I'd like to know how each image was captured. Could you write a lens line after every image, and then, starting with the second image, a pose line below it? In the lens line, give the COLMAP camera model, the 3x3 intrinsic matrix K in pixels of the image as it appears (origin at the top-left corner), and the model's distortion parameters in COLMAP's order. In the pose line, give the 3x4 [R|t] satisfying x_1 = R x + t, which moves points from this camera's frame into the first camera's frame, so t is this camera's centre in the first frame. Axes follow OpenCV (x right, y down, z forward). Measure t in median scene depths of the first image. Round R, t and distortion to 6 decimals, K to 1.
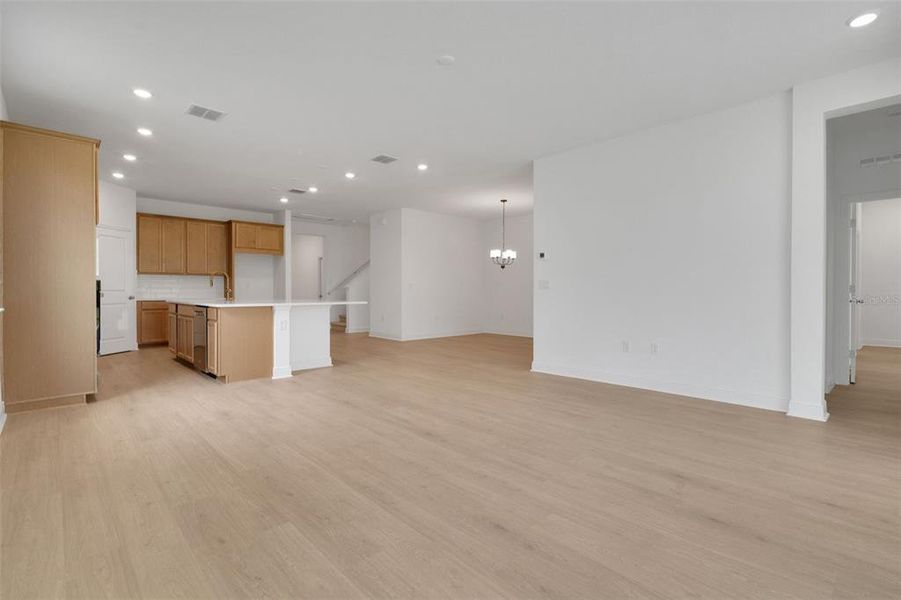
lens RADIAL K [[415.6, 0, 454.6], [0, 415.6, 295.3], [0, 0, 1]] dist [-0.001138, -0.000345]
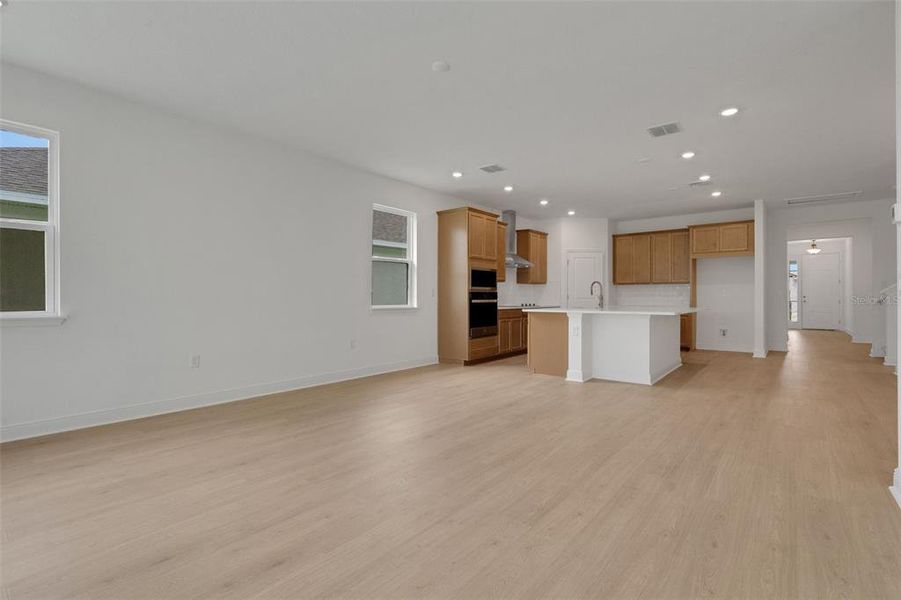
lens RADIAL K [[415.6, 0, 454.6], [0, 415.6, 295.3], [0, 0, 1]] dist [-0.001138, -0.000345]
pose [[0.149306, -0.006196, -0.988772, 0.458742], [-0.012071, 0.999894, -0.008088, -0.005403], [0.988717, 0.013143, 0.149215, 0.423404]]
